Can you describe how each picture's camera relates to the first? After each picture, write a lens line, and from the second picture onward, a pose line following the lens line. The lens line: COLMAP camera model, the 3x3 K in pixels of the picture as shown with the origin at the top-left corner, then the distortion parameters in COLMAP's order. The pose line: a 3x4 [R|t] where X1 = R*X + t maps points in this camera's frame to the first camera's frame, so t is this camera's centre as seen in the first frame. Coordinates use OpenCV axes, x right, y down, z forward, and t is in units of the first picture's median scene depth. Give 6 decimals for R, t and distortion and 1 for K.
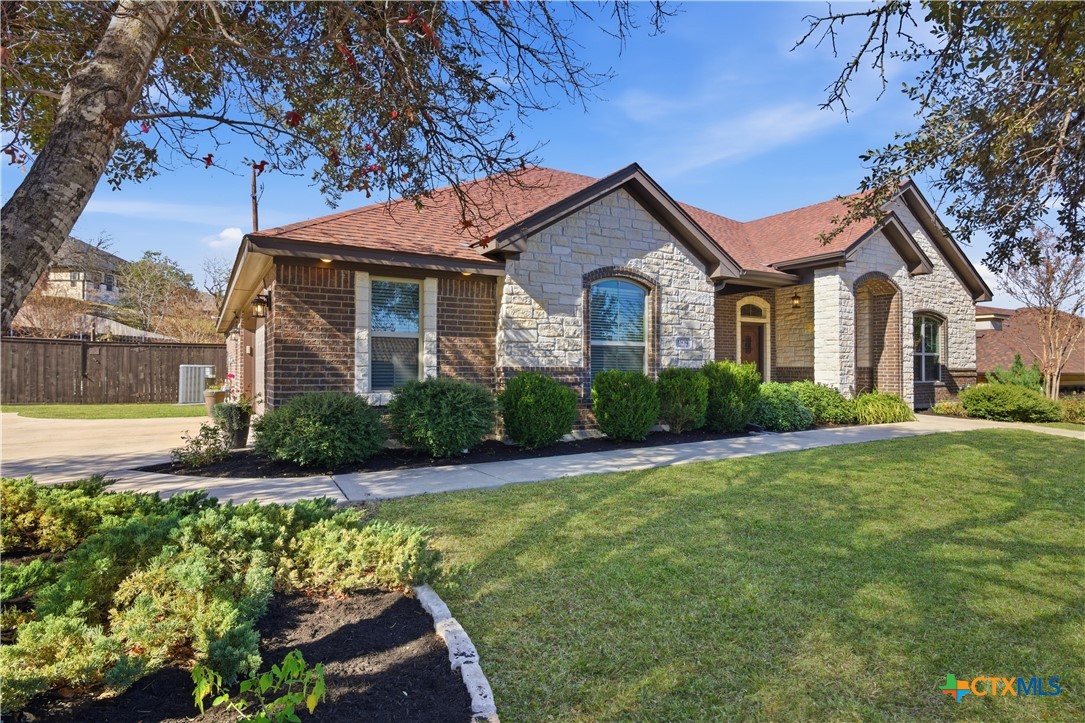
lens RADIAL K [[580.4, 0, 544.8], [0, 580.4, 359.5], [0, 0, 1]] dist [0.002399, 0.000053]
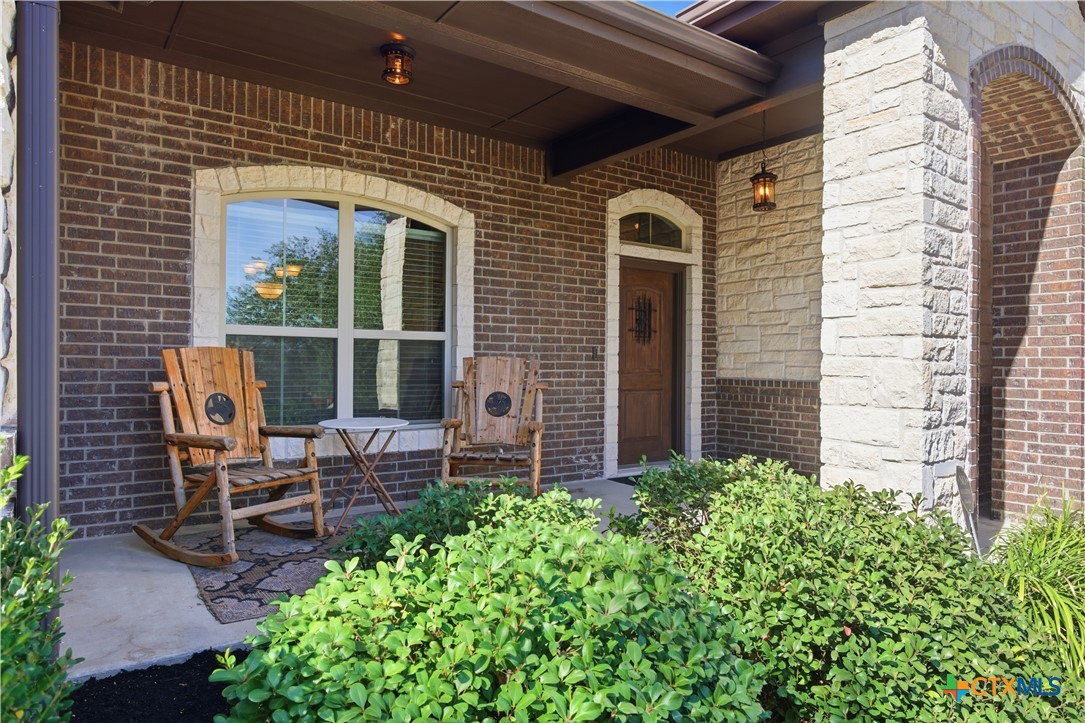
lens RADIAL K [[702.5, 0, 544.1], [0, 702.5, 360.9], [0, 0, 1]] dist [0.006736, 0.001869]
pose [[0.996242, 0.004956, 0.086476, 0.316640], [-0.005680, 0.999951, 0.008125, -0.002852], [-0.086432, -0.008586, 0.996221, 0.705359]]
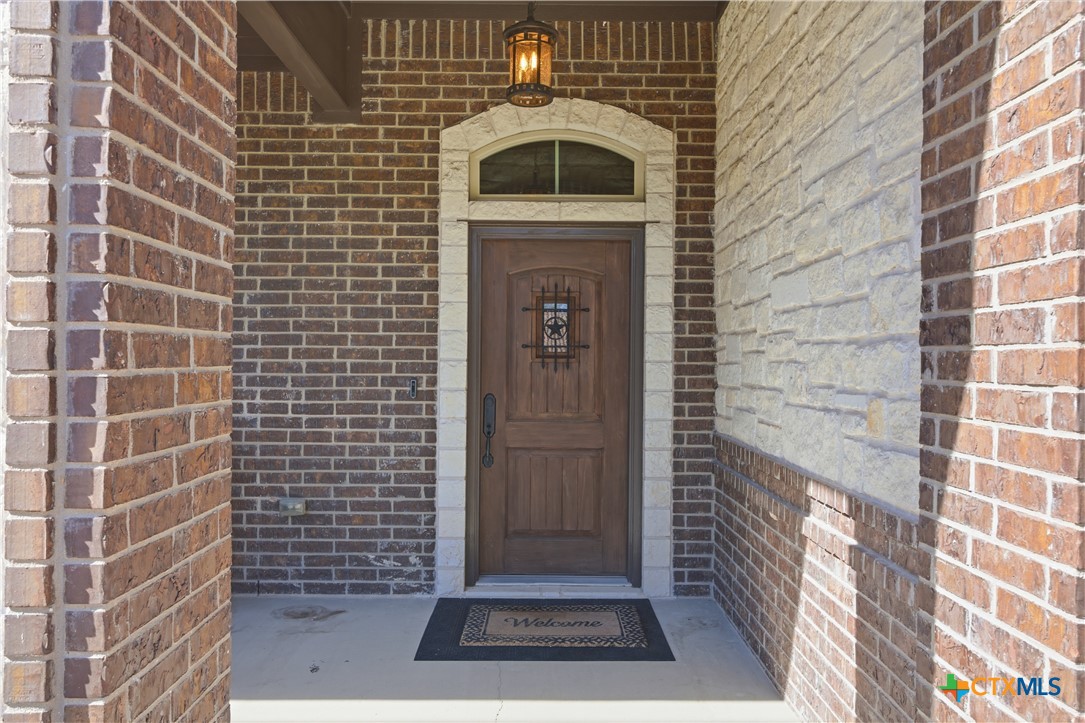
lens RADIAL K [[817.6, 0, 536.7], [0, 817.6, 362.3], [0, 0, 1]] dist [0.005013, 0.000408]
pose [[0.858888, 0.004723, -0.512141, 0.647328], [0.002130, 0.999916, 0.012793, -0.021365], [0.512158, -0.012078, 0.858806, 0.943435]]
